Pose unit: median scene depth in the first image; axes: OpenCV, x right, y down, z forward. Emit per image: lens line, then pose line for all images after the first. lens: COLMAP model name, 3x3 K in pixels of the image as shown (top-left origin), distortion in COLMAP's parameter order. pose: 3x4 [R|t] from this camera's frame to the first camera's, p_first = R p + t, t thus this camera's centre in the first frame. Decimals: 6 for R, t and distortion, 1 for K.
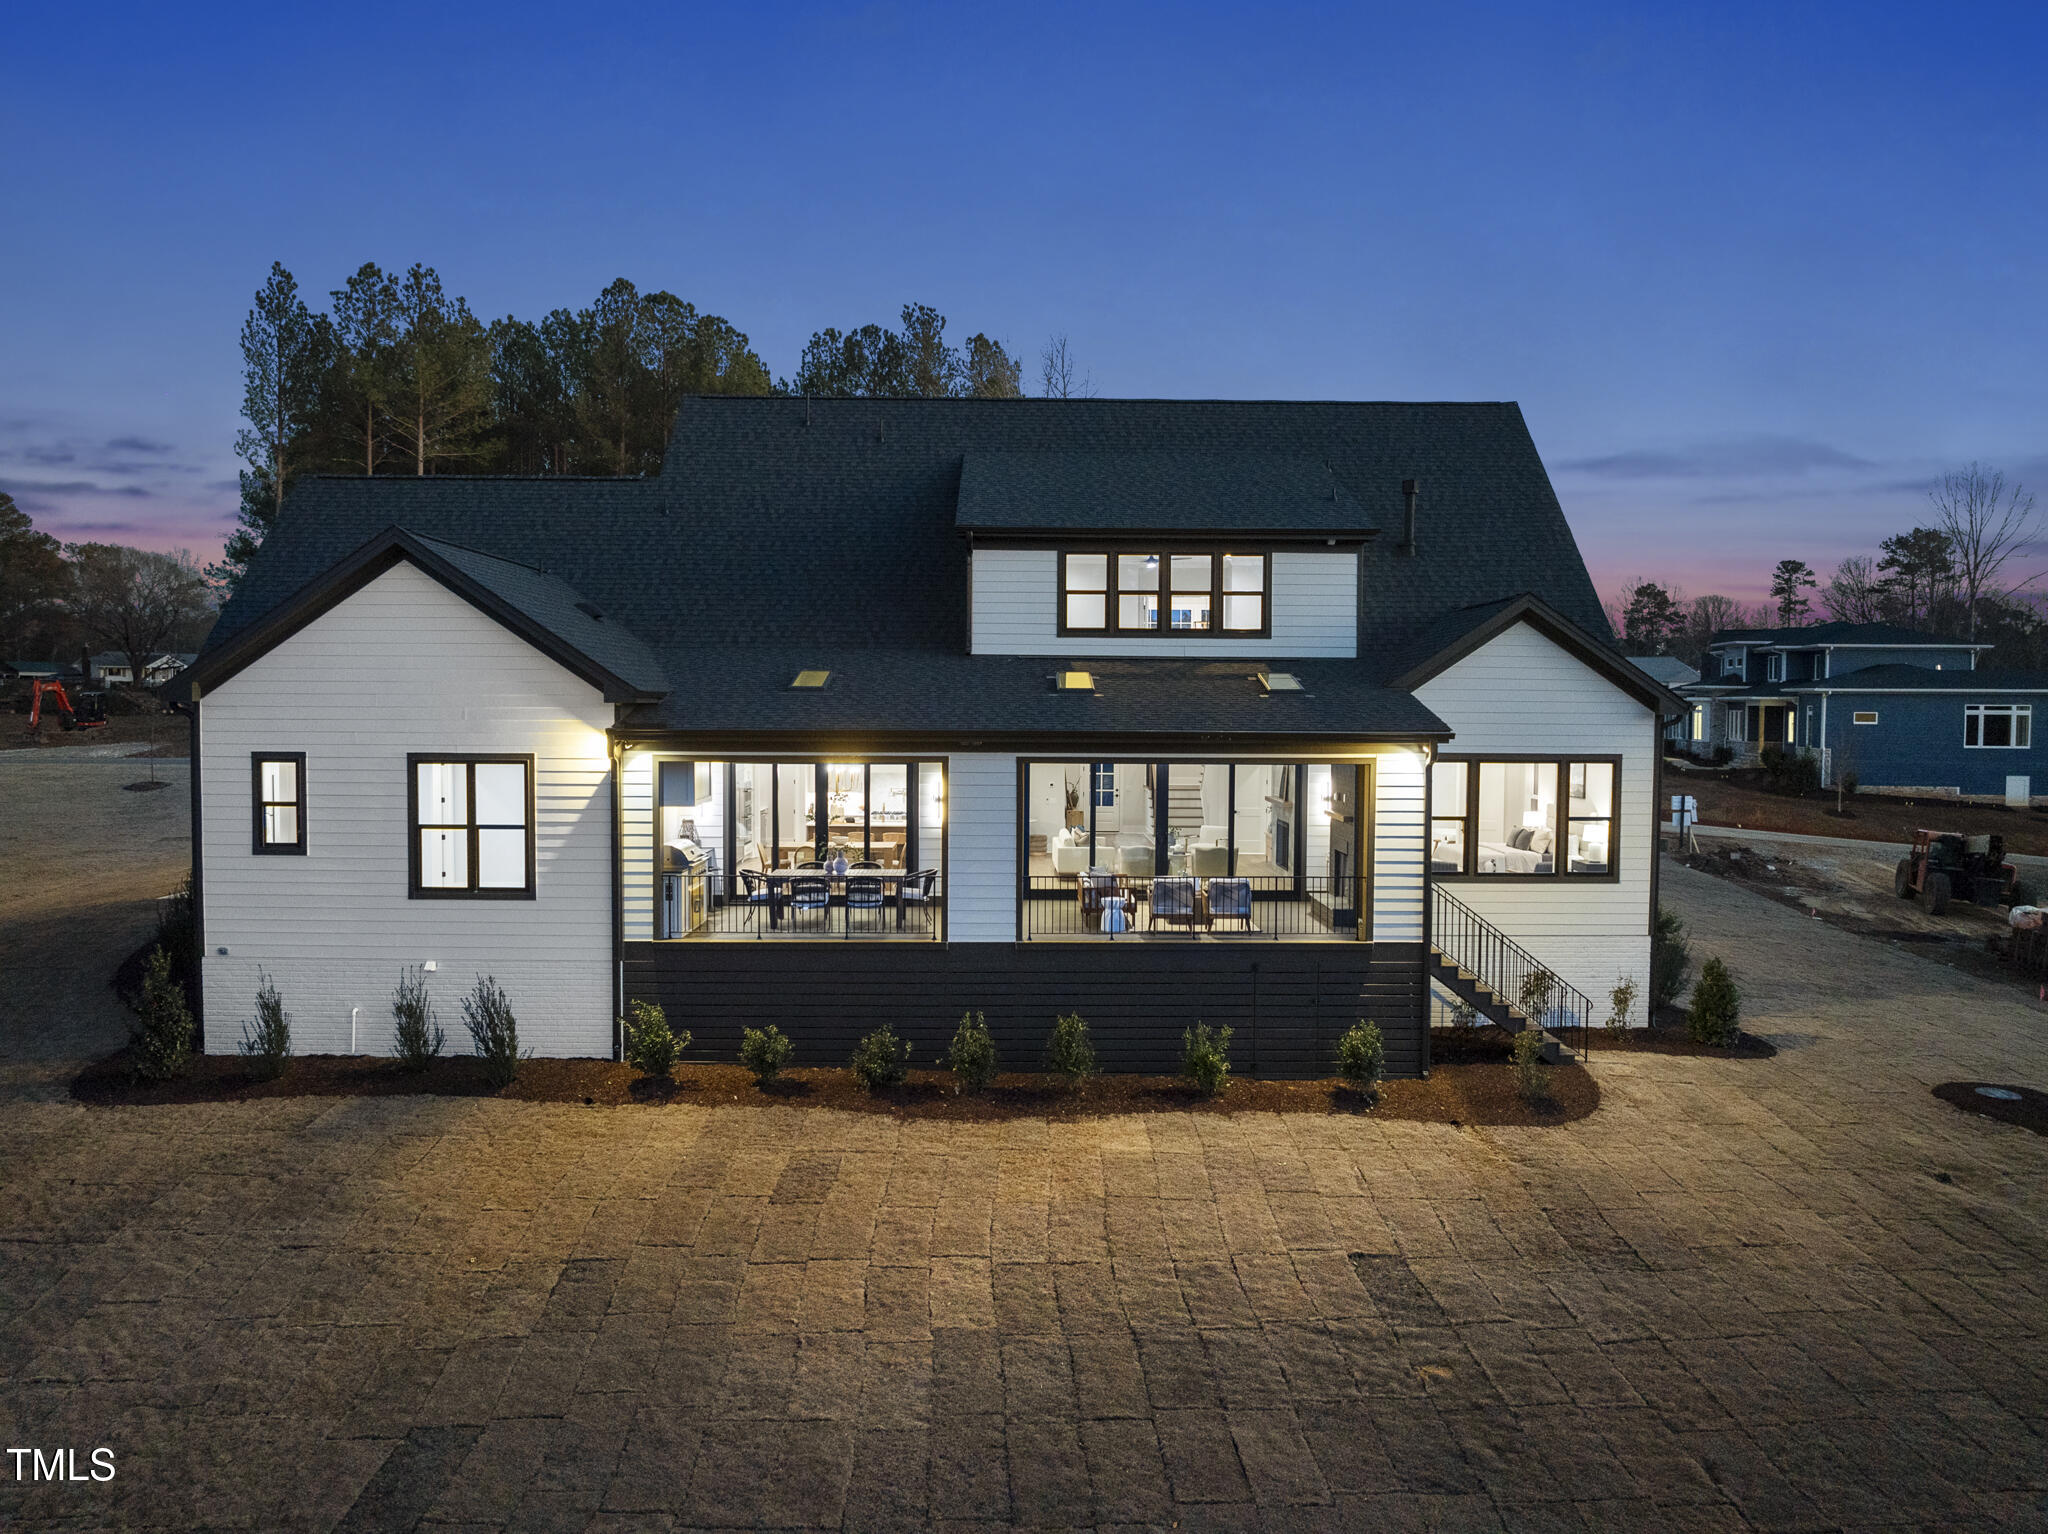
lens RADIAL K [[1419.4, 0, 1029.5], [0, 1419.4, 754.7], [0, 0, 1]] dist [-0.050513, 0.025573]
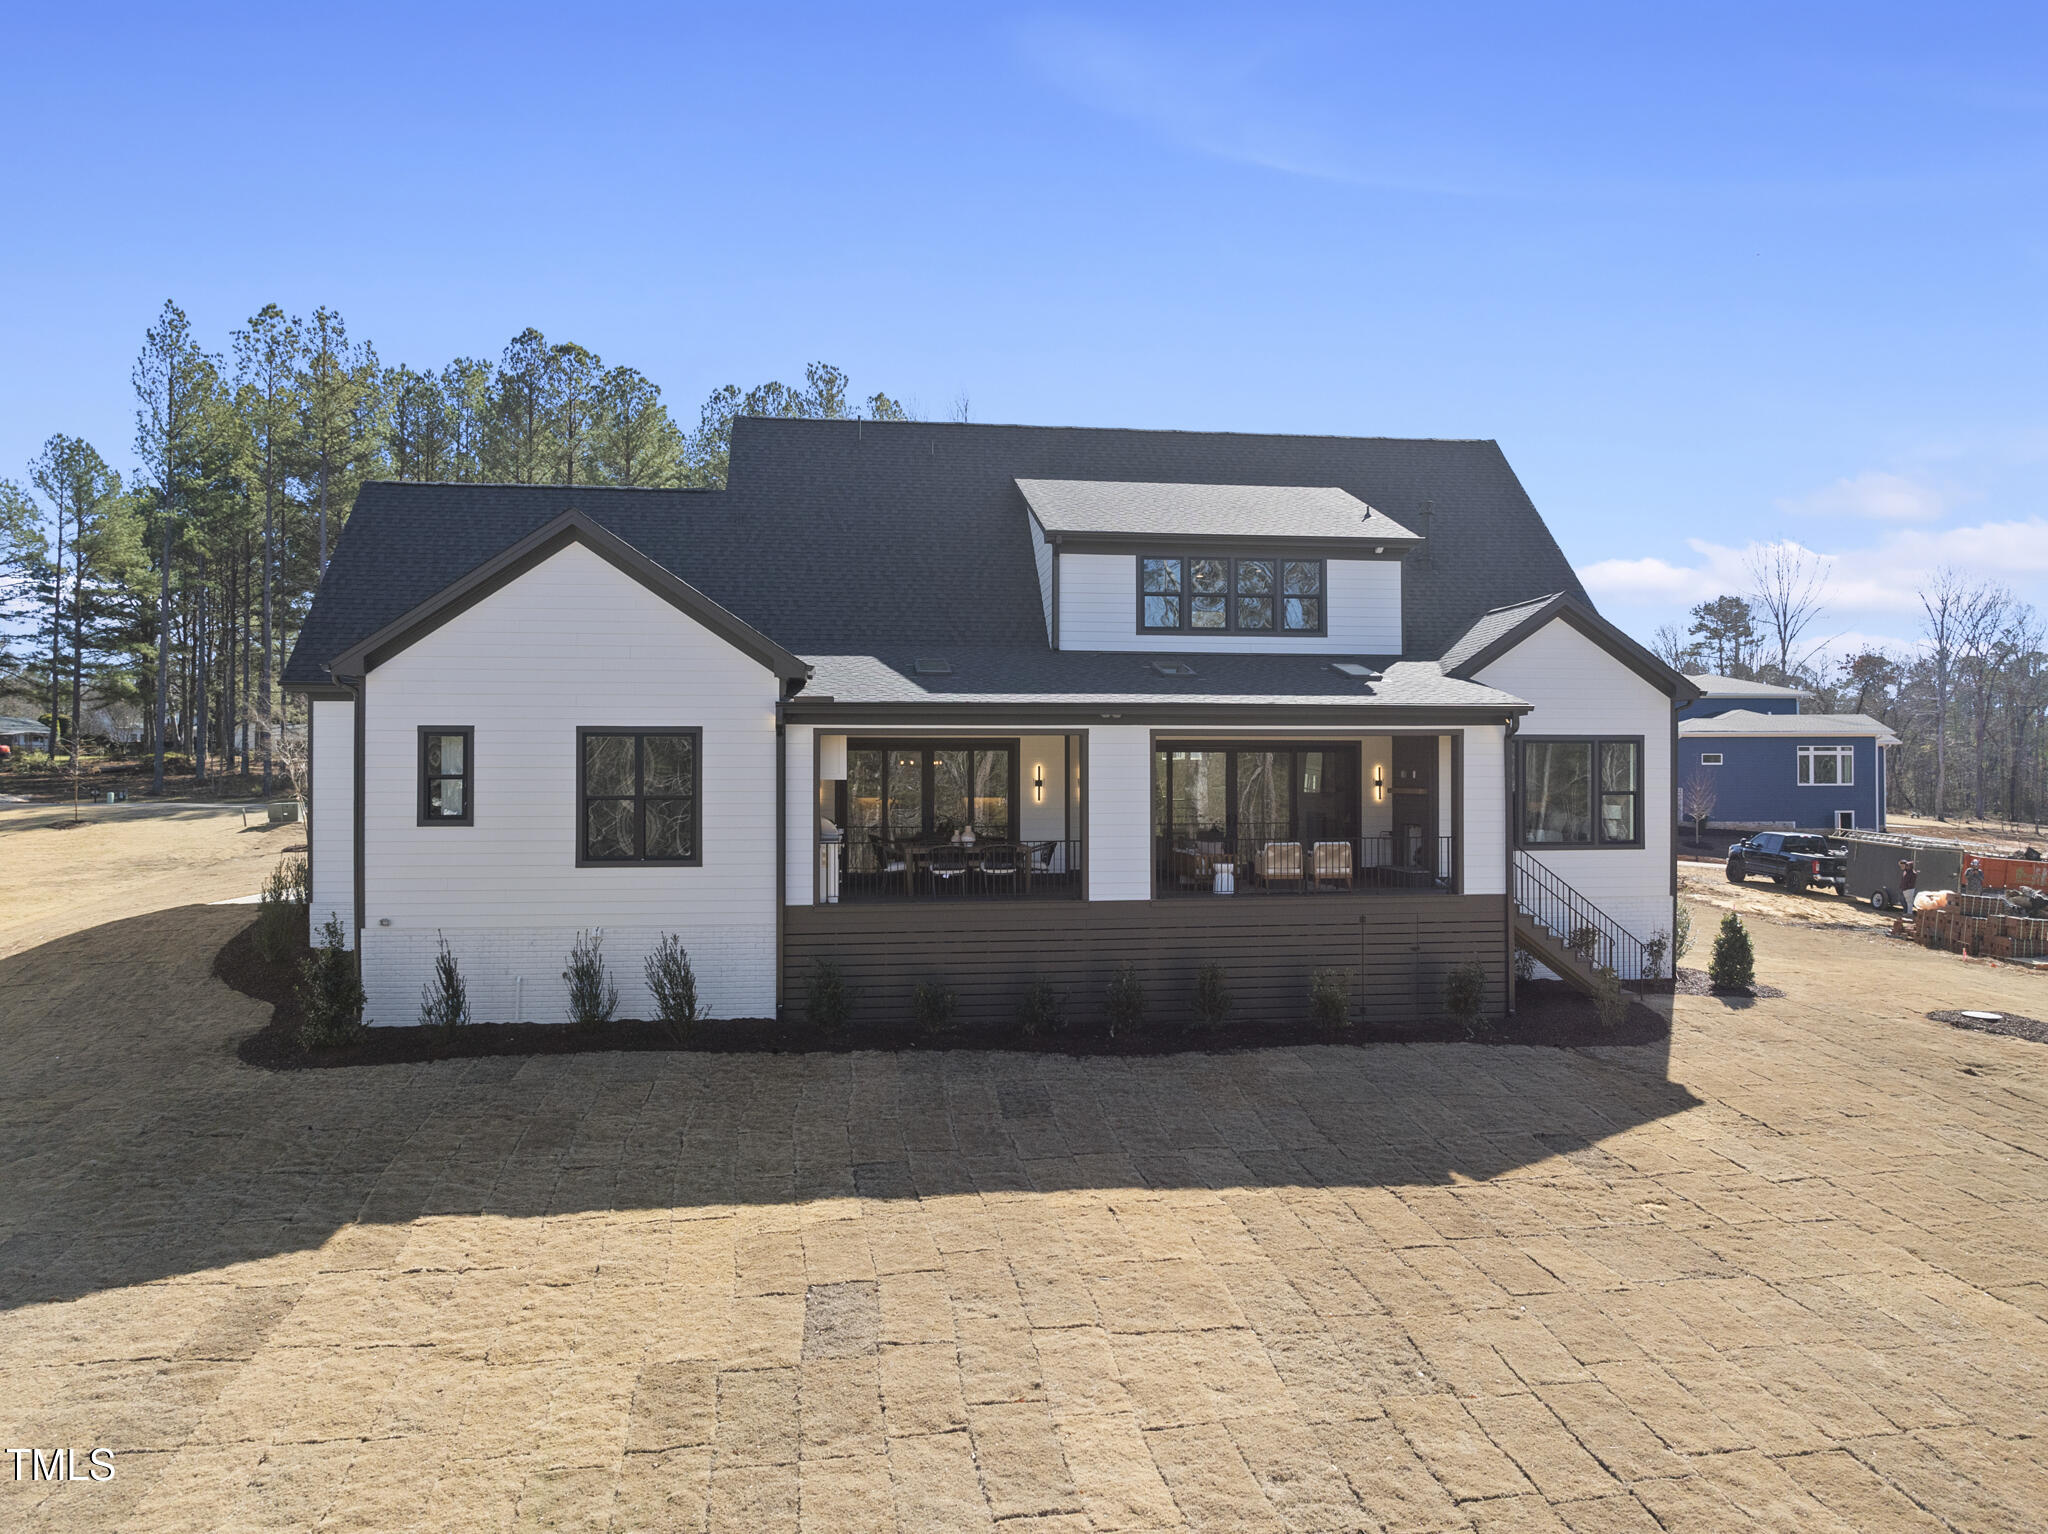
lens RADIAL K [[1419.4, 0, 1029.5], [0, 1419.4, 754.7], [0, 0, 1]] dist [-0.050513, 0.025573]
pose [[0.992639, -0.005376, 0.120987, -0.146505], [0.011597, 0.998643, -0.050767, 0.047347], [-0.120550, 0.051796, 0.991355, -0.044234]]
